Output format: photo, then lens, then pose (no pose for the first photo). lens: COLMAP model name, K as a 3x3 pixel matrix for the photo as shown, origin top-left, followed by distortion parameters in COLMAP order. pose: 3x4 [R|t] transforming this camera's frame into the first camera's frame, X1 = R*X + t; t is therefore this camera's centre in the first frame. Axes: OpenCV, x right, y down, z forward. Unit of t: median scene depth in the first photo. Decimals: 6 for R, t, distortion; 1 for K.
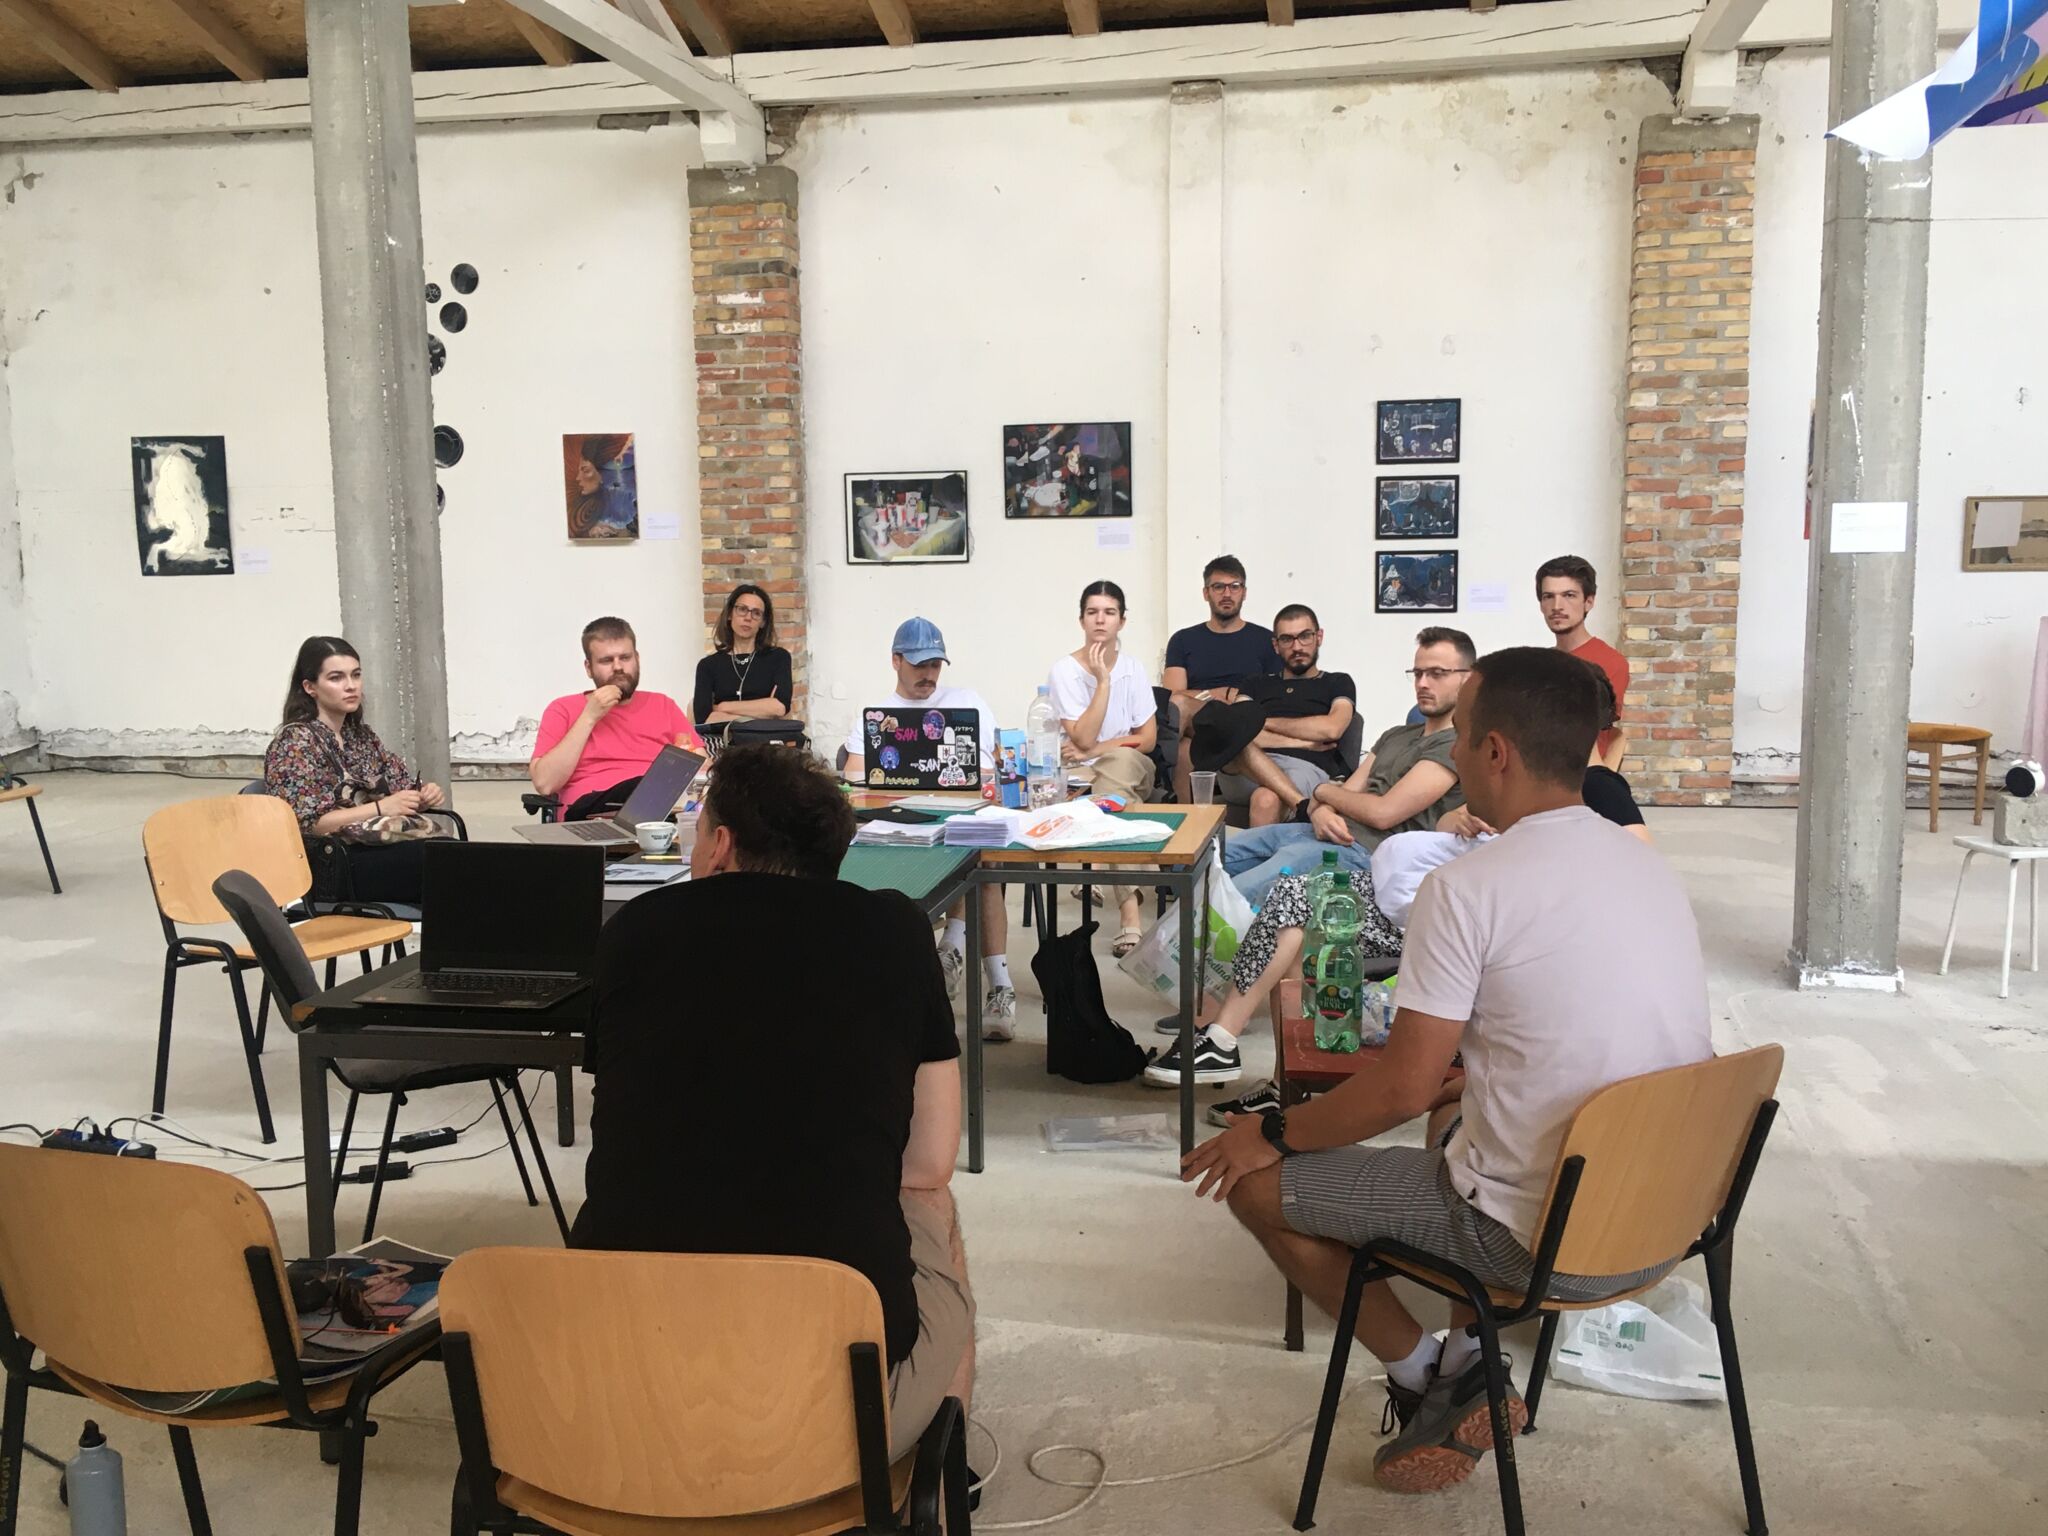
lens RADIAL K [[1942.2, 0, 1024.0], [0, 1942.2, 768.0], [0, 0, 1]] dist [0.087818, -0.115055]
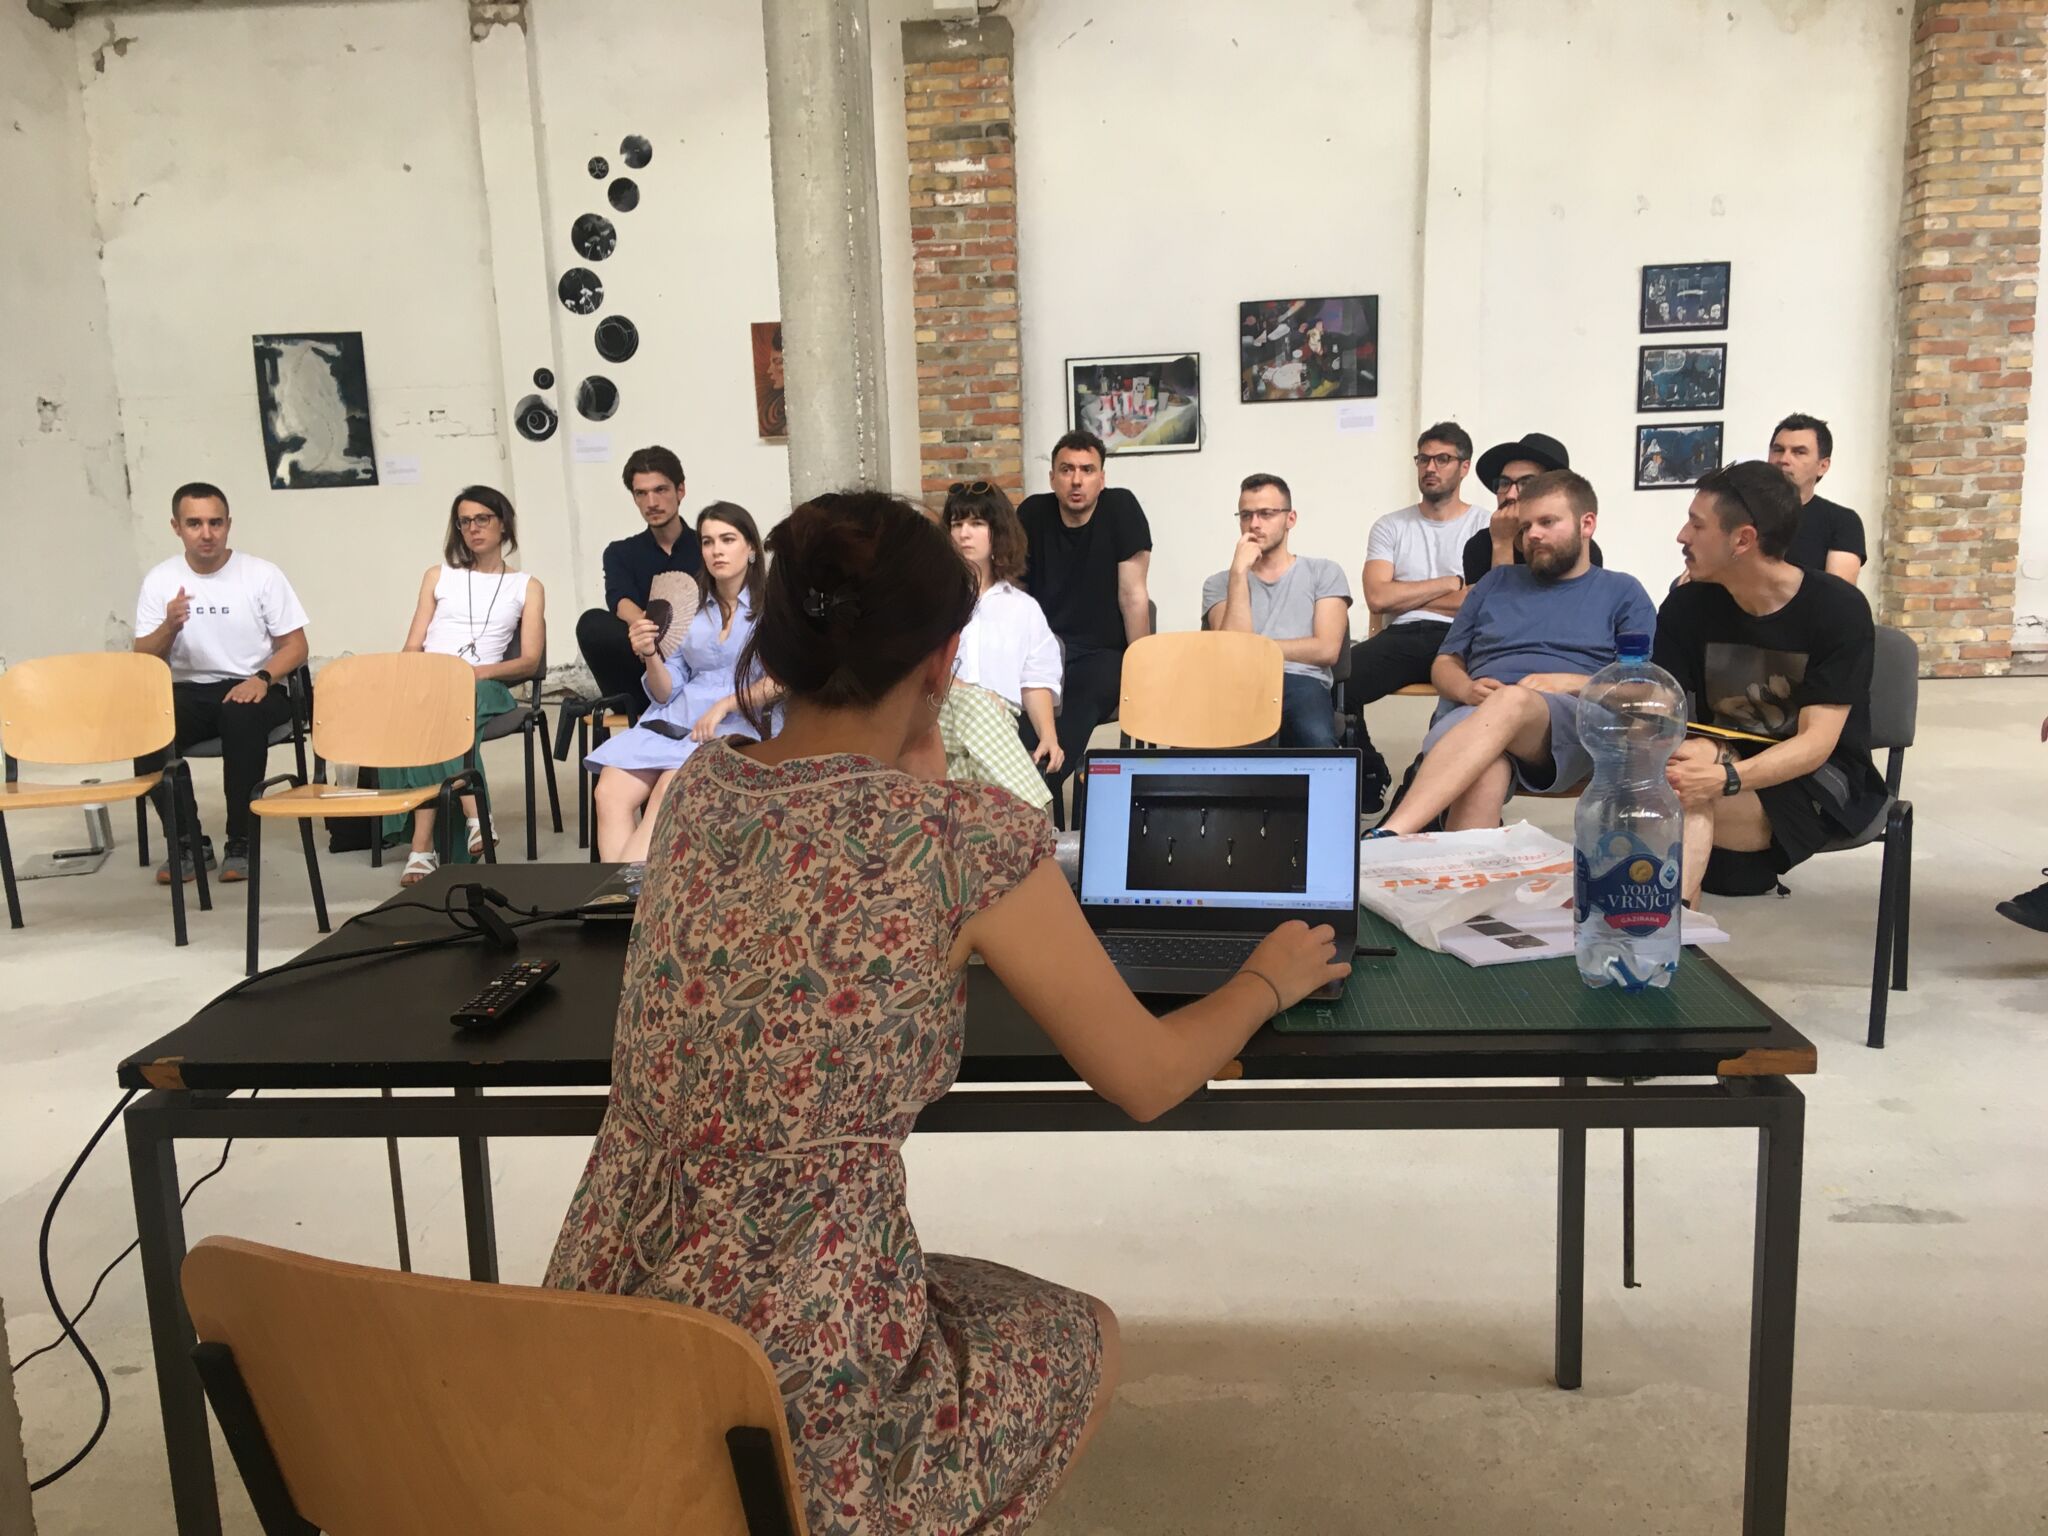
lens RADIAL K [[1718.6, 0, 1024.0], [0, 1718.6, 768.0], [0, 0, 1]] dist [0.113182, -0.177665]
pose [[0.992620, -0.042704, 0.113501, -0.220839], [0.036809, 0.997887, 0.053533, 0.000345], [-0.115548, -0.048960, 0.992095, 0.169450]]
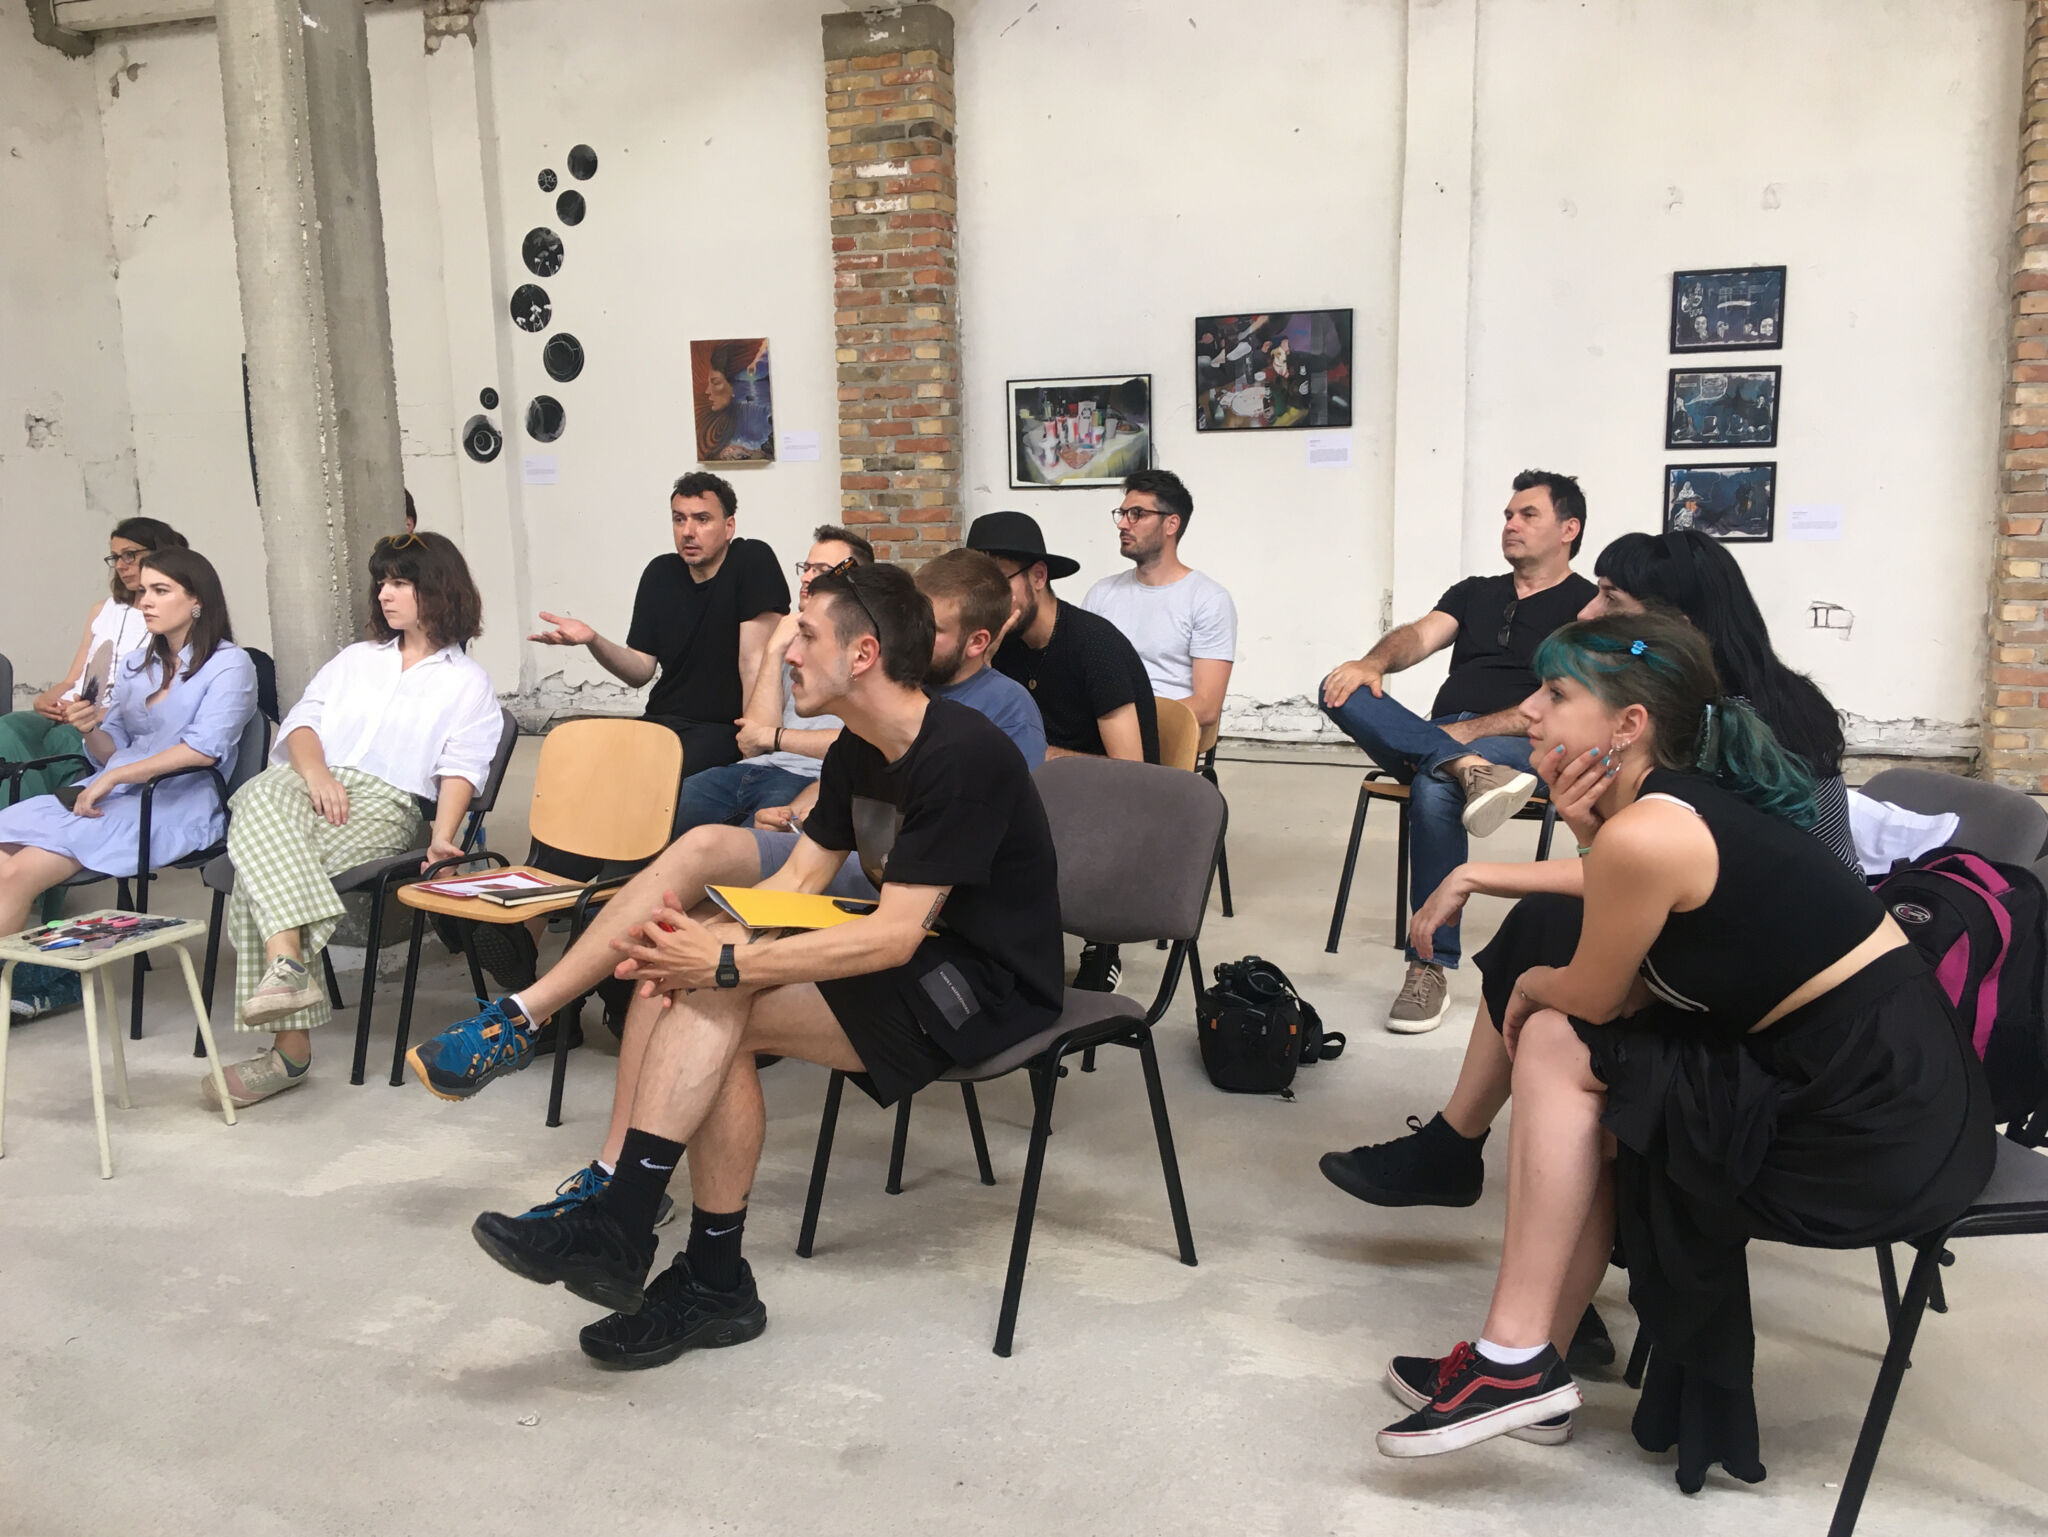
lens RADIAL K [[1774.7, 0, 1022.2], [0, 1774.7, 761.5], [0, 0, 1]] dist [0.119367, -0.194000]
pose [[0.991752, 0.014180, -0.127386, 0.015849], [-0.009451, 0.999246, 0.037651, -0.015653], [0.127824, -0.036137, 0.991138, 0.233484]]
